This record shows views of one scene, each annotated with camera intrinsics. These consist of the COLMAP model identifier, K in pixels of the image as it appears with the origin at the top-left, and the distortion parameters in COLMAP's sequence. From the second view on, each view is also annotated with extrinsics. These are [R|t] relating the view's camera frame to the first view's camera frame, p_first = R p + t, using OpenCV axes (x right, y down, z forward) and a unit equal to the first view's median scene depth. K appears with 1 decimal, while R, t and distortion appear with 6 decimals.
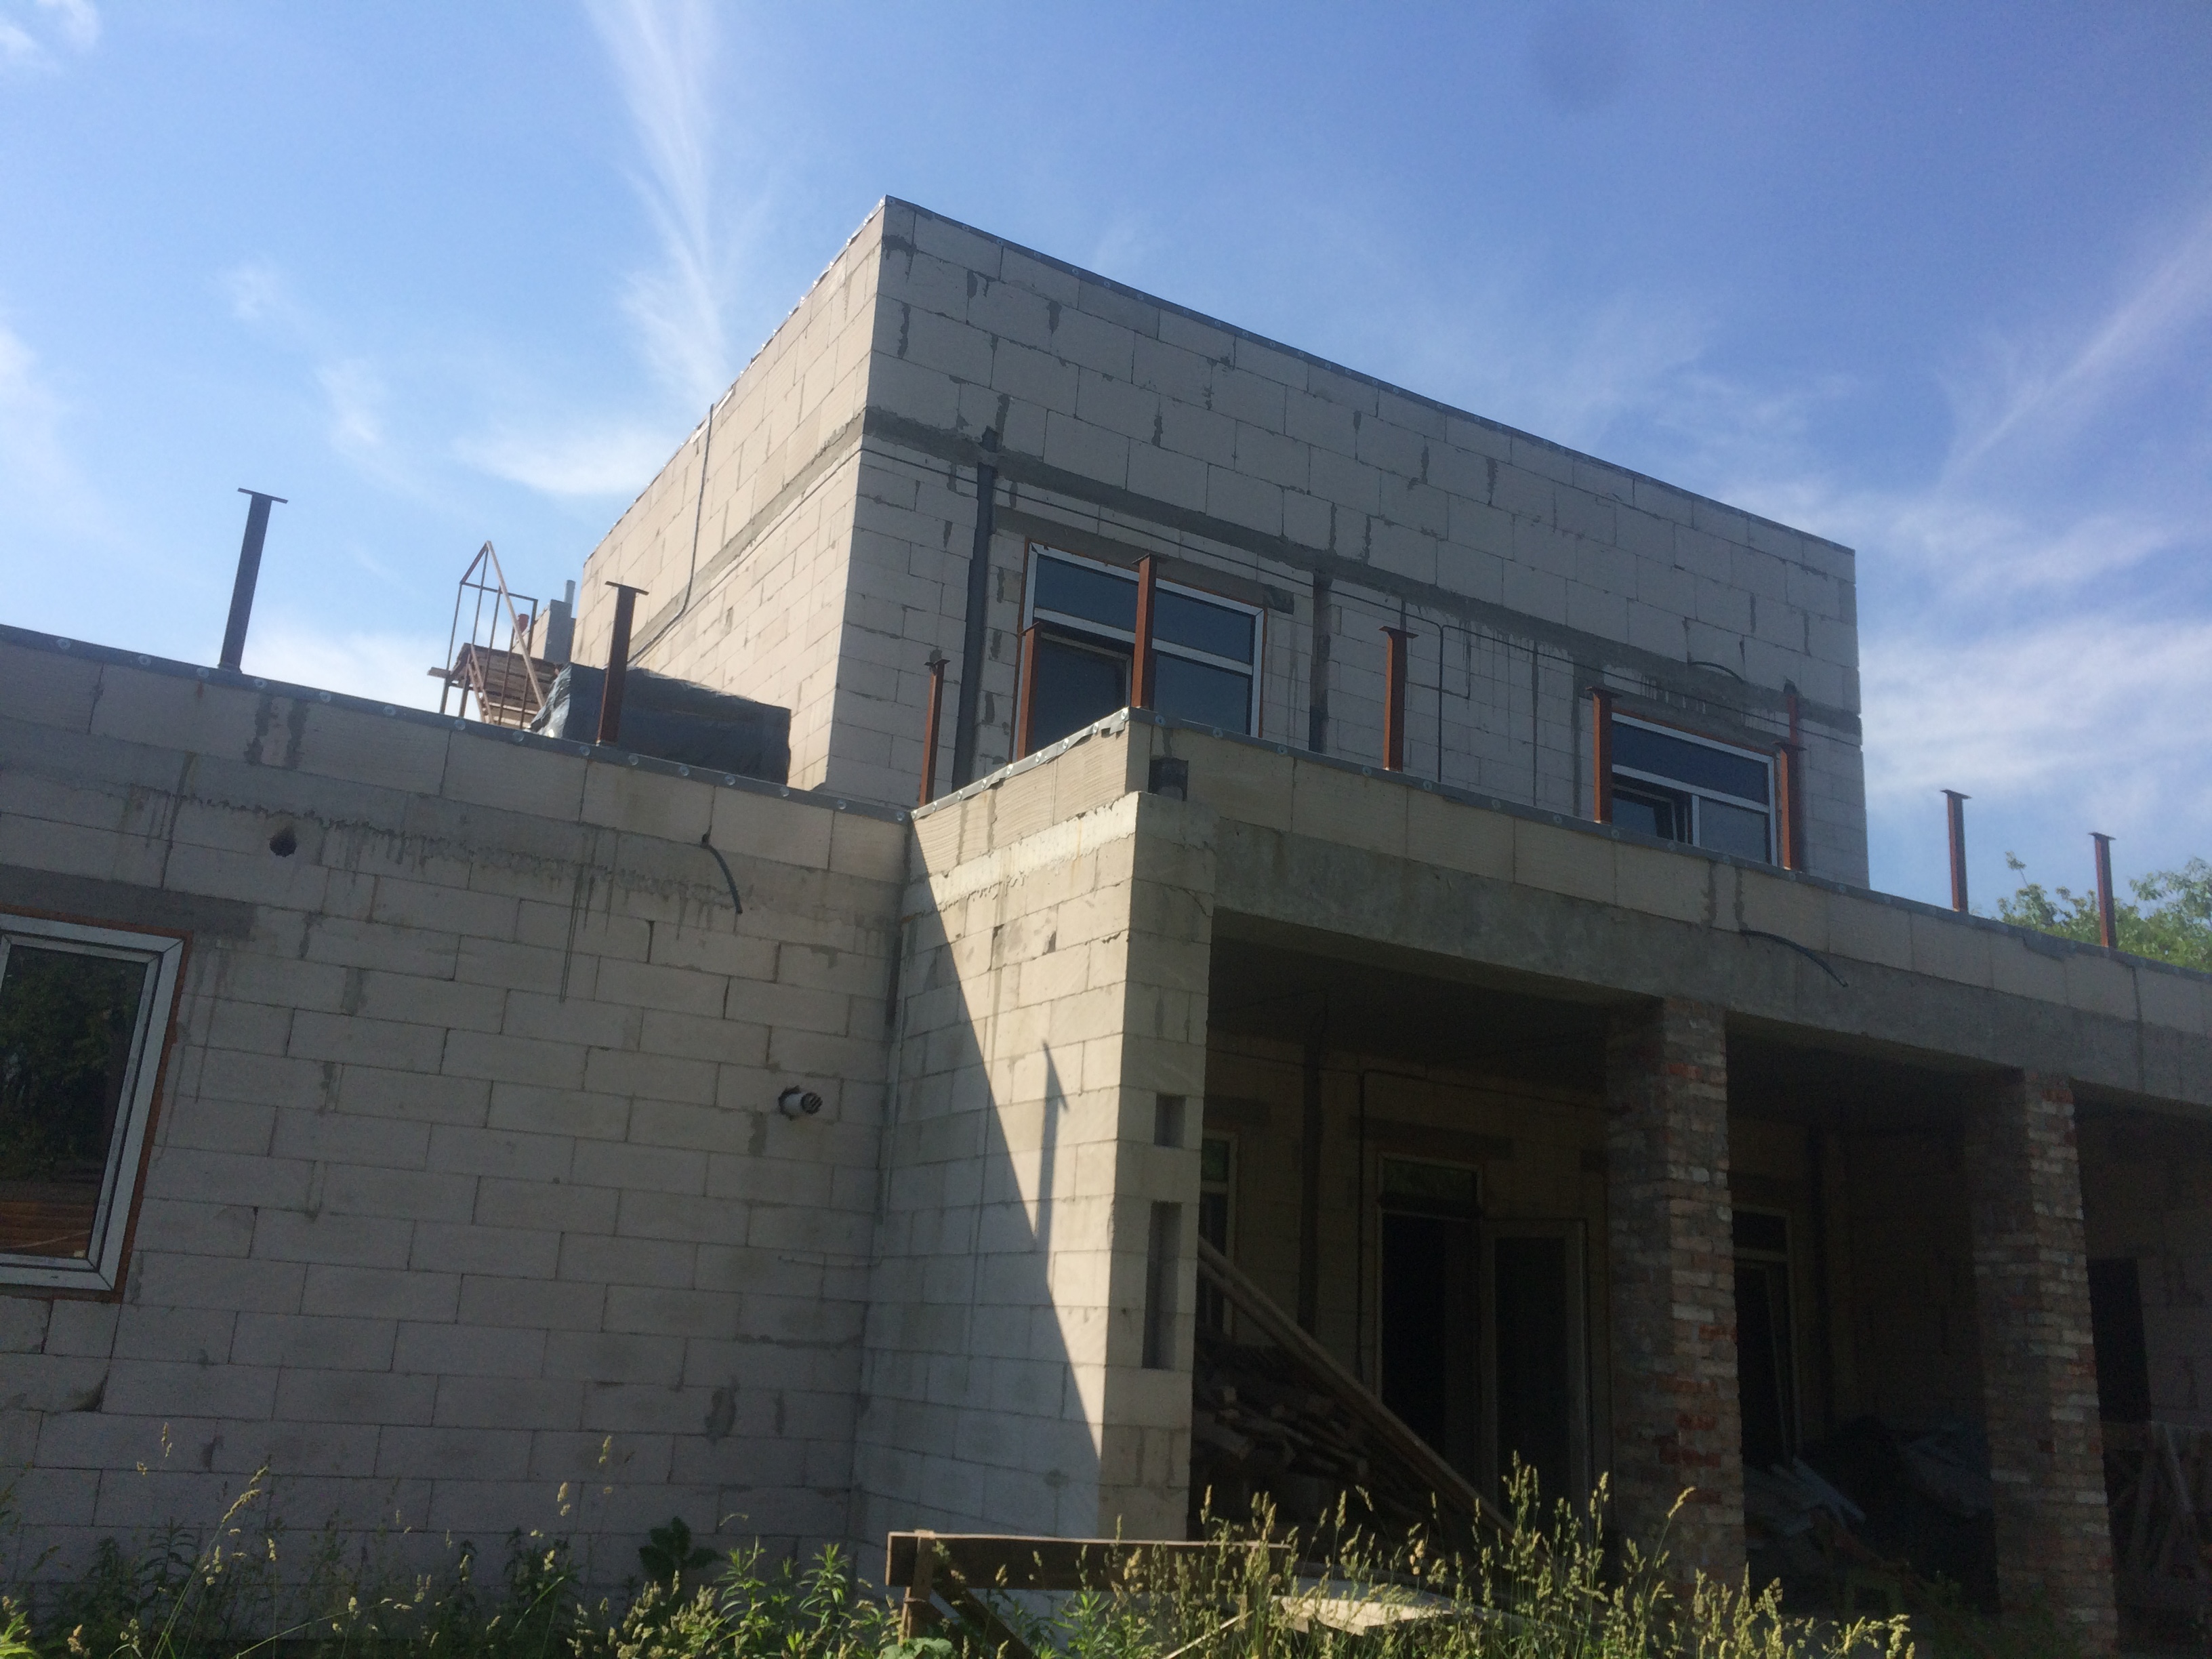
lens RADIAL K [[1878.8, 0, 1101.2], [0, 1878.8, 832.6], [0, 0, 1]] dist [0.045255, -0.047012]
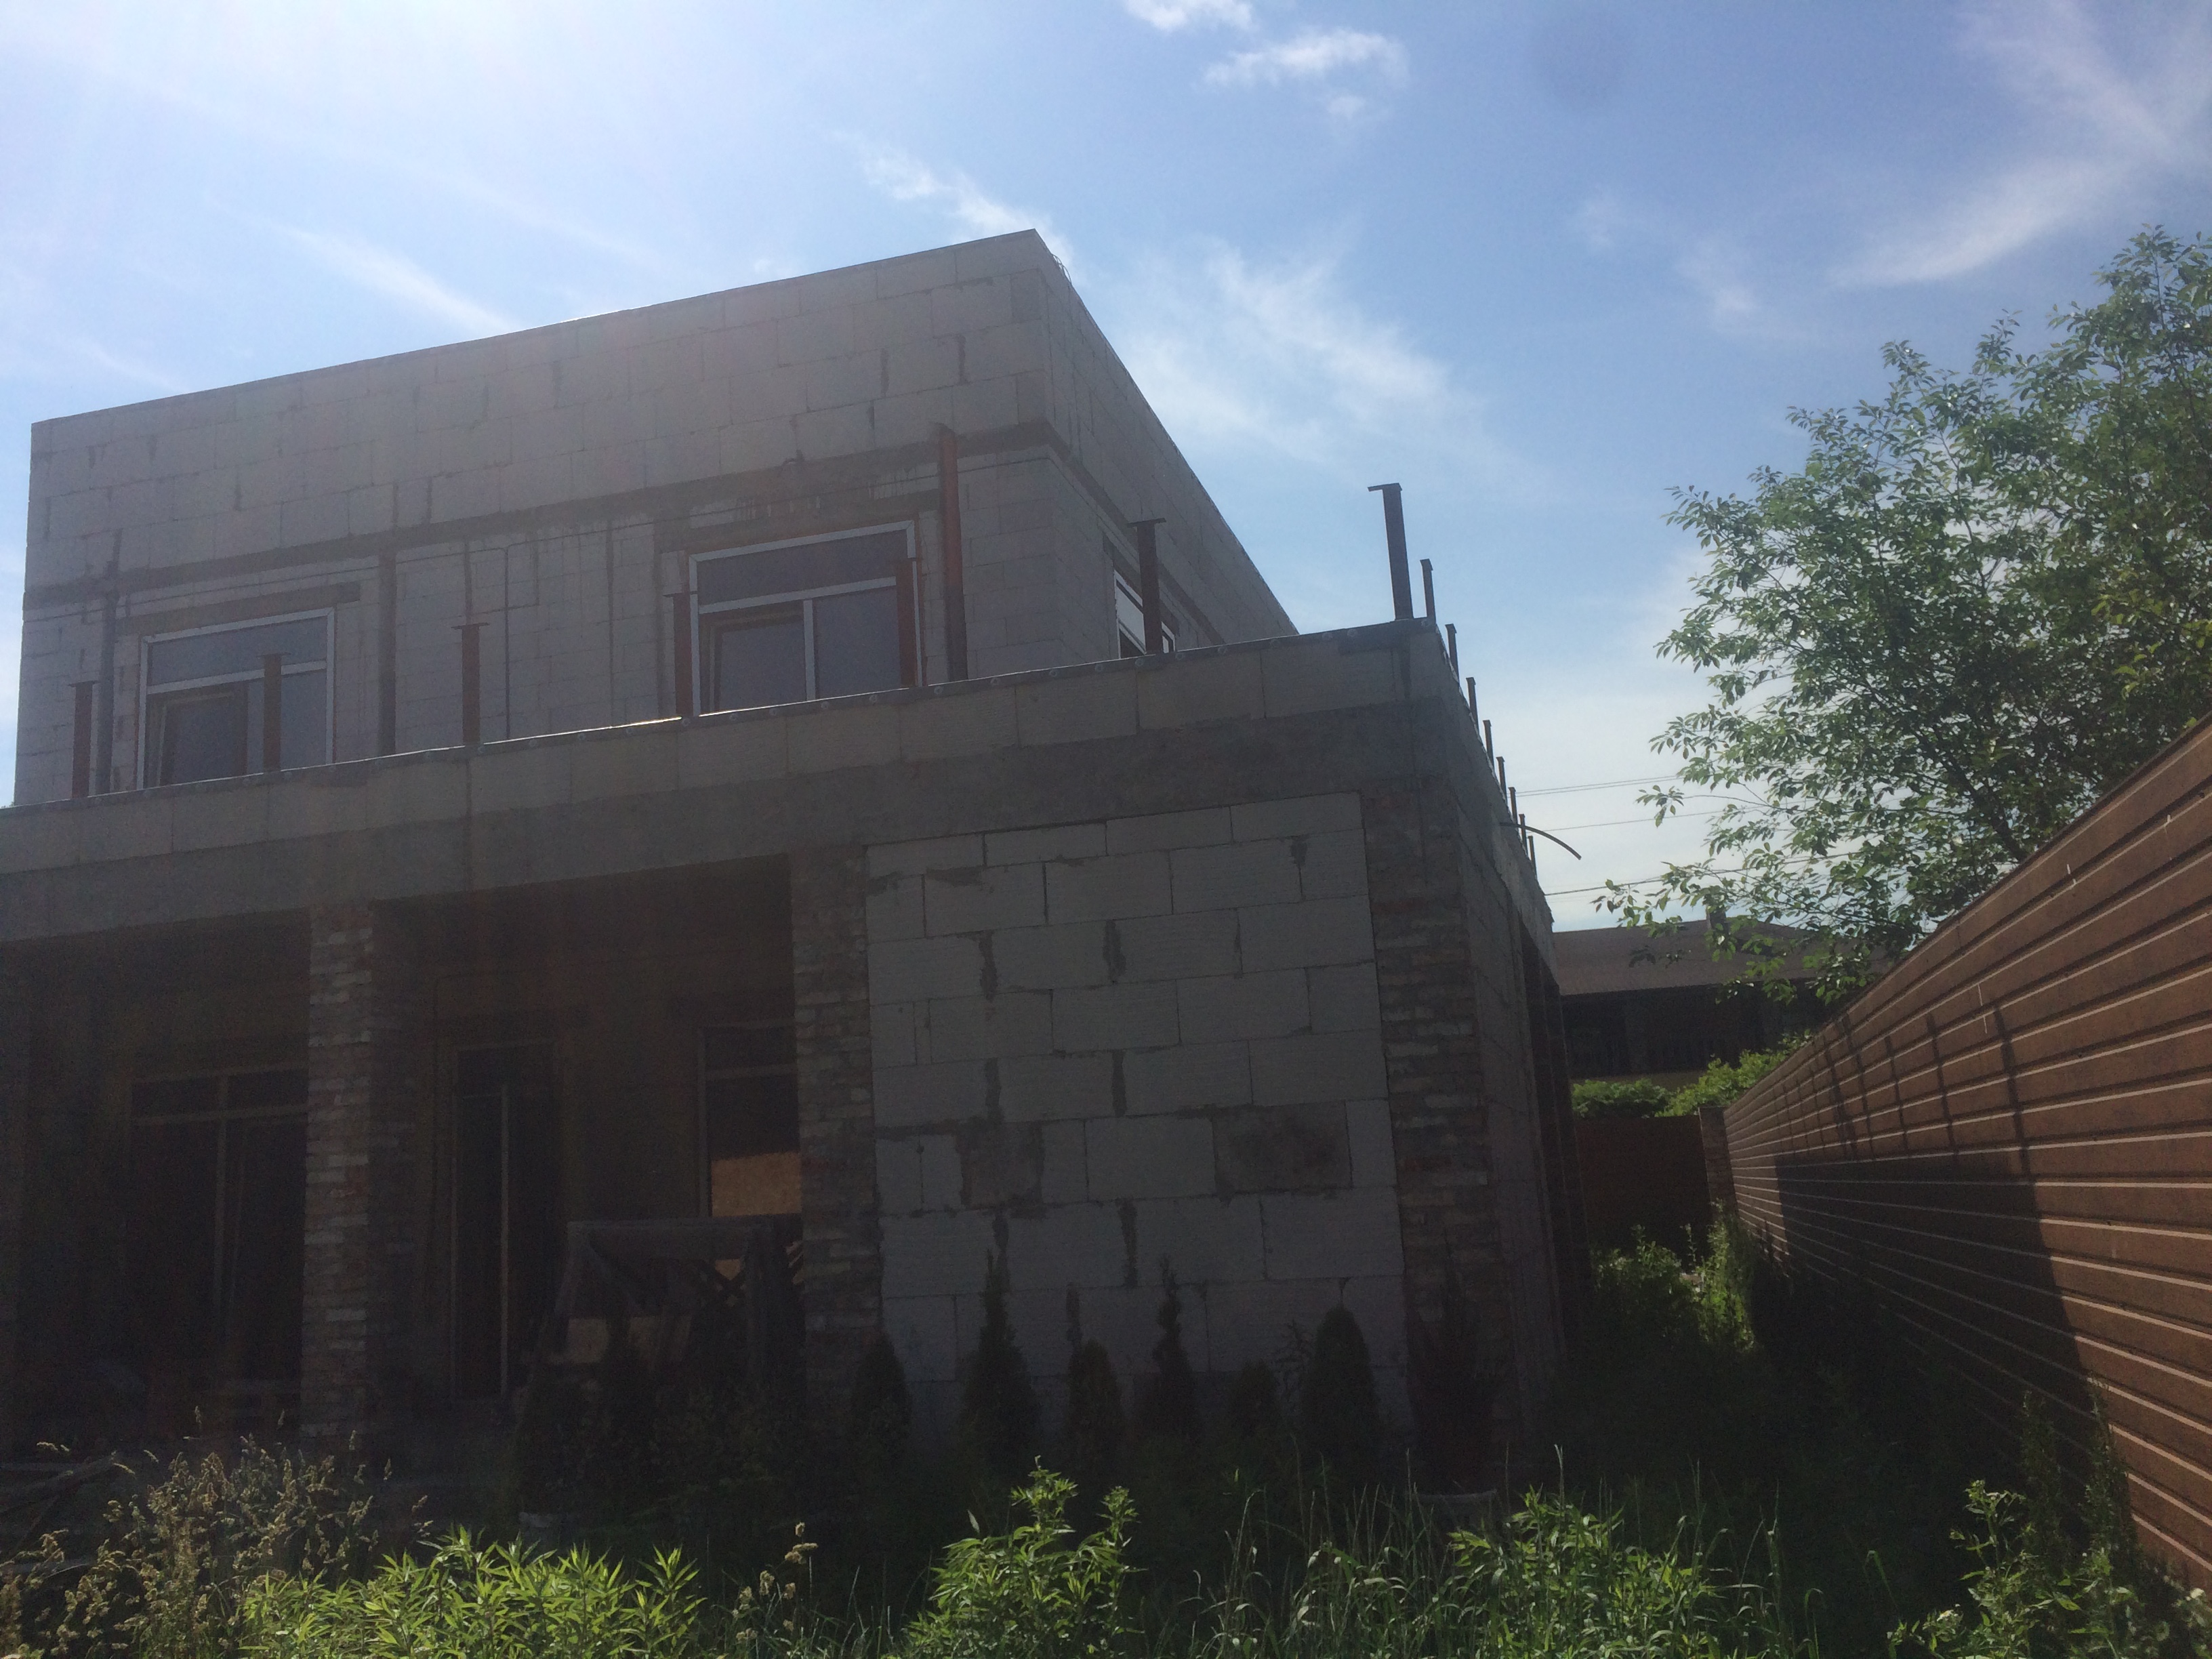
lens RADIAL K [[1878.8, 0, 1101.6], [0, 1878.8, 828.8], [0, 0, 1]] dist [0.045255, -0.047012]
pose [[0.697220, -0.238073, -0.676170, 1.278306], [0.286381, 0.957207, -0.041728, 0.214518], [0.657169, -0.164549, 0.735563, 0.467133]]
